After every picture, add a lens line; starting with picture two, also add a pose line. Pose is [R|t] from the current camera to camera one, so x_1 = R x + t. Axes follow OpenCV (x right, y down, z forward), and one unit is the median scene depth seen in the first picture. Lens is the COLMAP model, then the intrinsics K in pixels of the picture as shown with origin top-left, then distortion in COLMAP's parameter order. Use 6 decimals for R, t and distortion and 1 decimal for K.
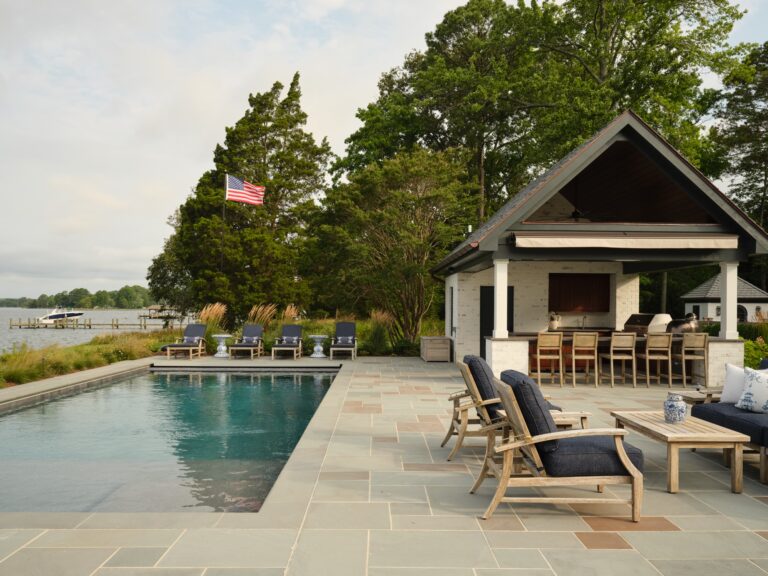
lens RADIAL K [[616.8, 0, 368.1], [0, 616.8, 300.2], [0, 0, 1]] dist [0.004497, 0.004037]
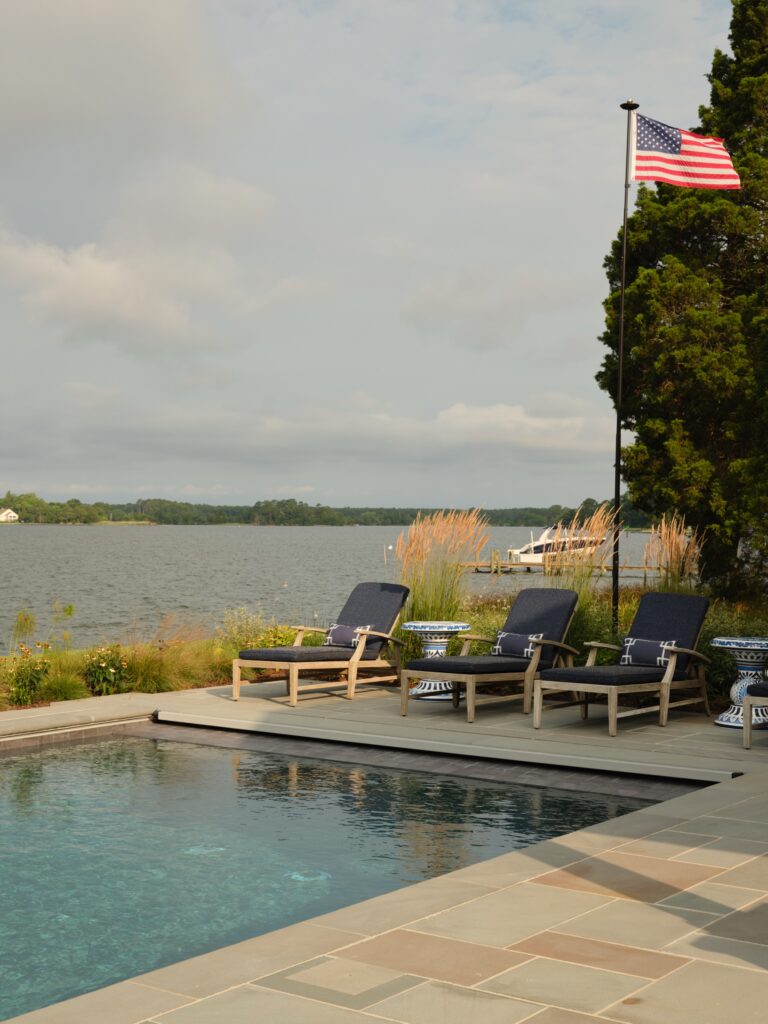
lens RADIAL K [[1461.4, 0, 384.0], [0, 1461.4, 512.0], [0, 0, 1]] dist [0.007551, 0.003741]
pose [[0.805286, -0.006513, -0.592851, 0.085101], [0.007339, 0.999973, -0.001017, 0.001925], [0.592842, -0.003532, 0.805311, 0.229005]]
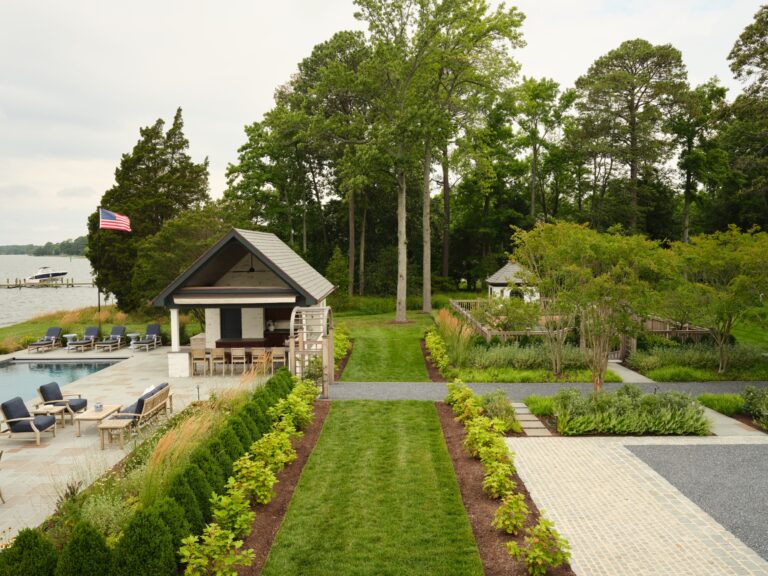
lens RADIAL K [[611.6, 0, 384.0], [0, 611.6, 288.0], [0, 0, 1]] dist [0.011488, 0.006037]
pose [[0.999897, -0.012865, 0.006361, 0.294059], [0.012332, 0.996903, 0.077662, -0.092552], [-0.007340, -0.077576, 0.996959, -0.289114]]
